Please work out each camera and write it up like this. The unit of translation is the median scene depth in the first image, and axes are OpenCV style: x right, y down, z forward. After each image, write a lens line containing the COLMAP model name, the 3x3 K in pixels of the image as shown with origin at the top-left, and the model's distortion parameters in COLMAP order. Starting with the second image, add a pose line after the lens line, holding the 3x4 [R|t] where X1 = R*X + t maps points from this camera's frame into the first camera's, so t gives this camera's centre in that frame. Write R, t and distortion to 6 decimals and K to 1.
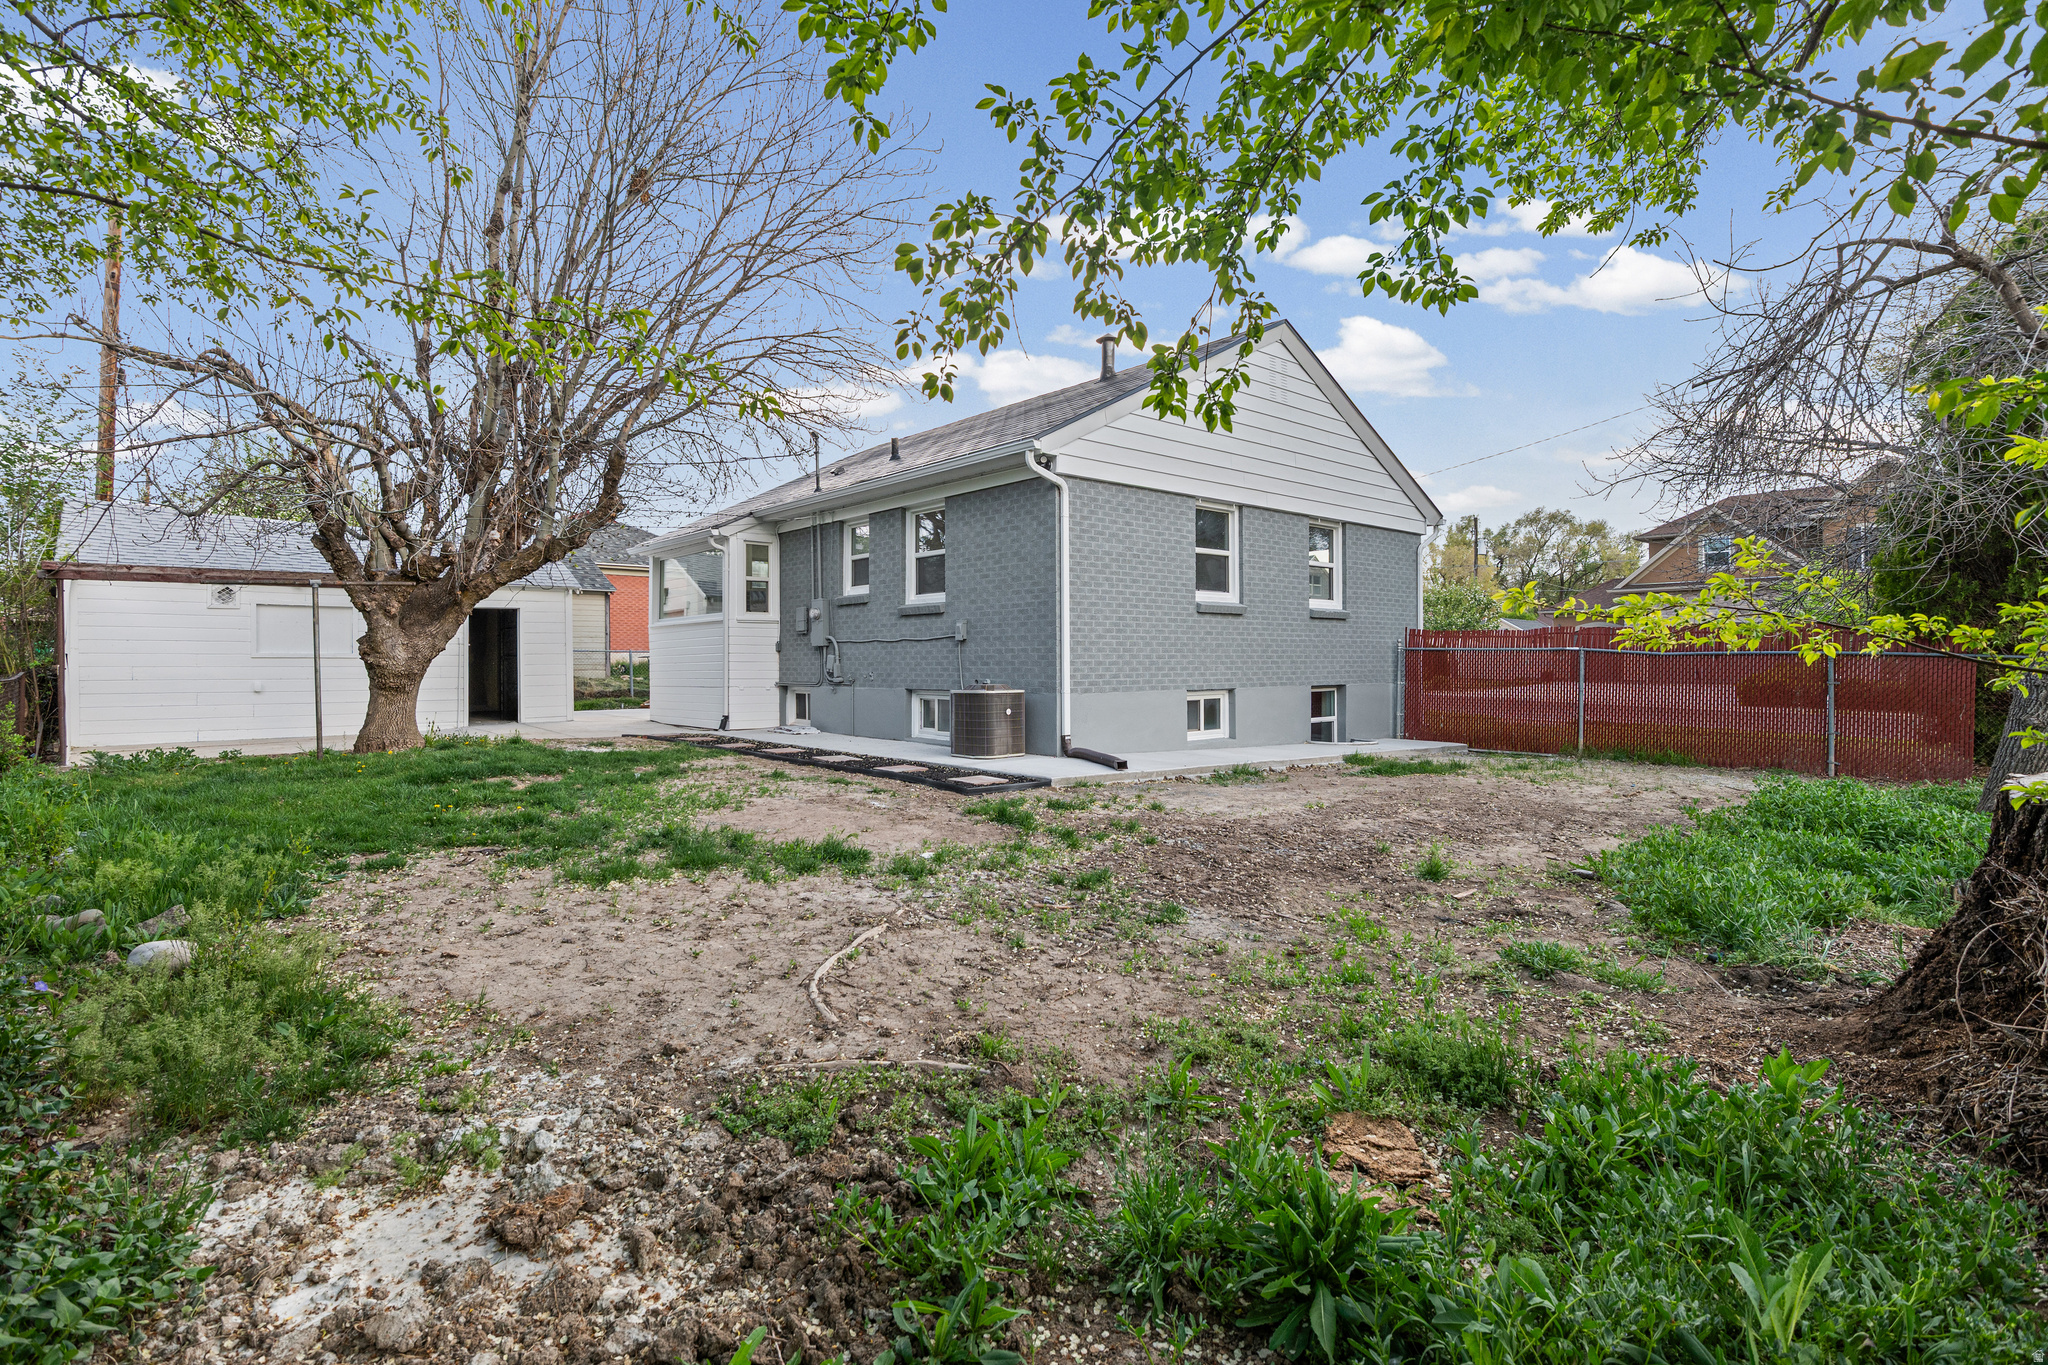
lens RADIAL K [[958.8, 0, 998.4], [0, 958.8, 676.3], [0, 0, 1]] dist [0.001376, -0.000037]
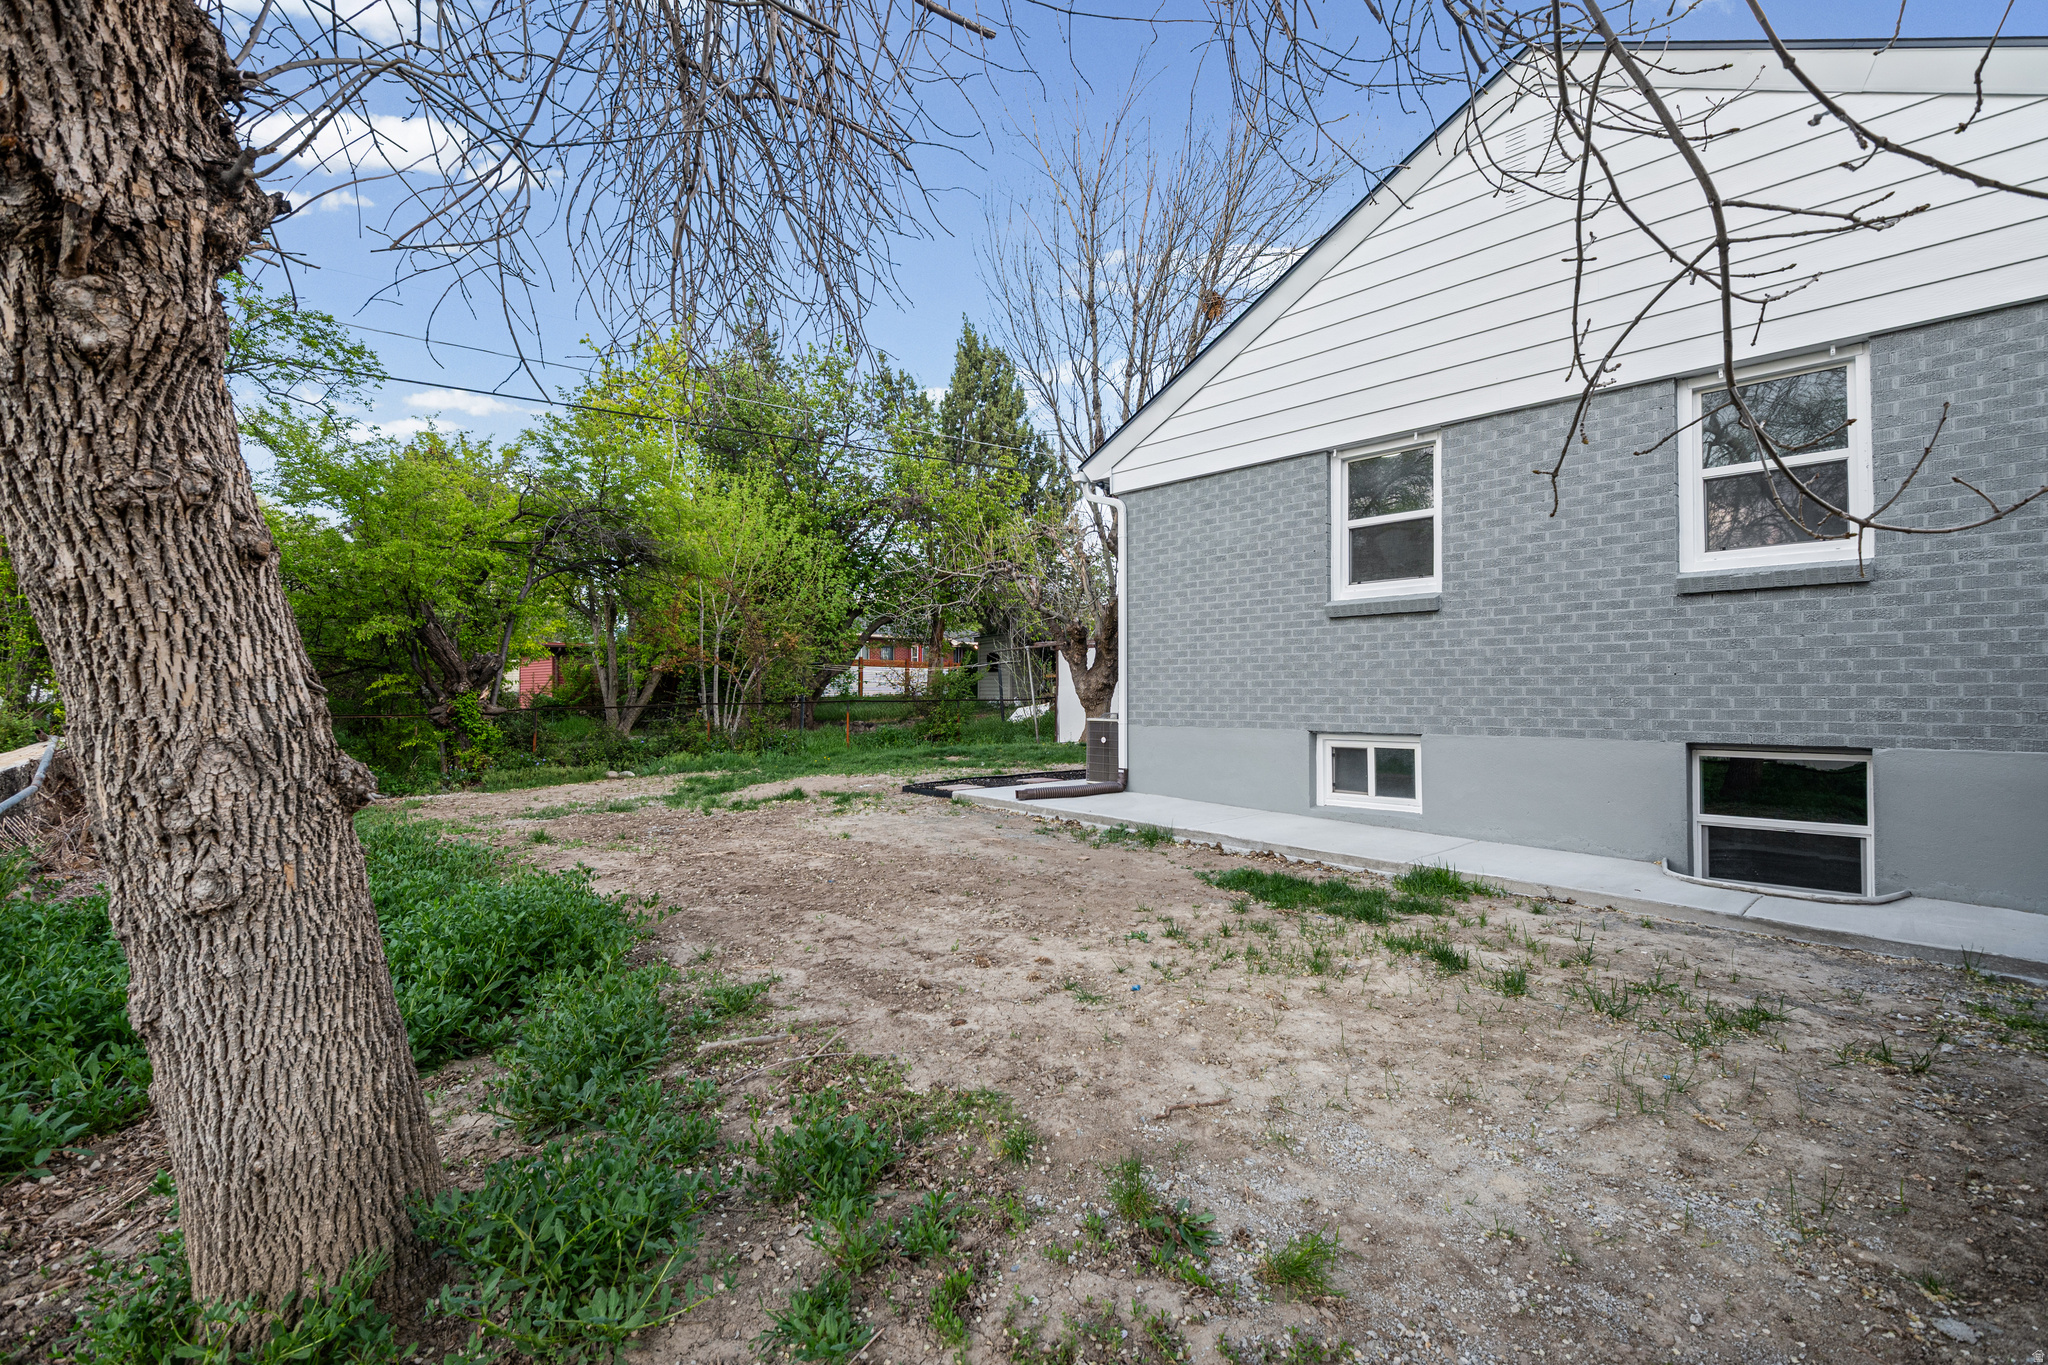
lens RADIAL K [[945.7, 0, 1016.1], [0, 945.7, 678.0], [0, 0, 1]] dist [0.001721, -0.000694]
pose [[0.039702, -0.012484, -0.999134, 0.840310], [-0.013160, 0.999829, -0.013016, -0.011785], [0.999125, 0.013665, 0.039531, 0.724424]]
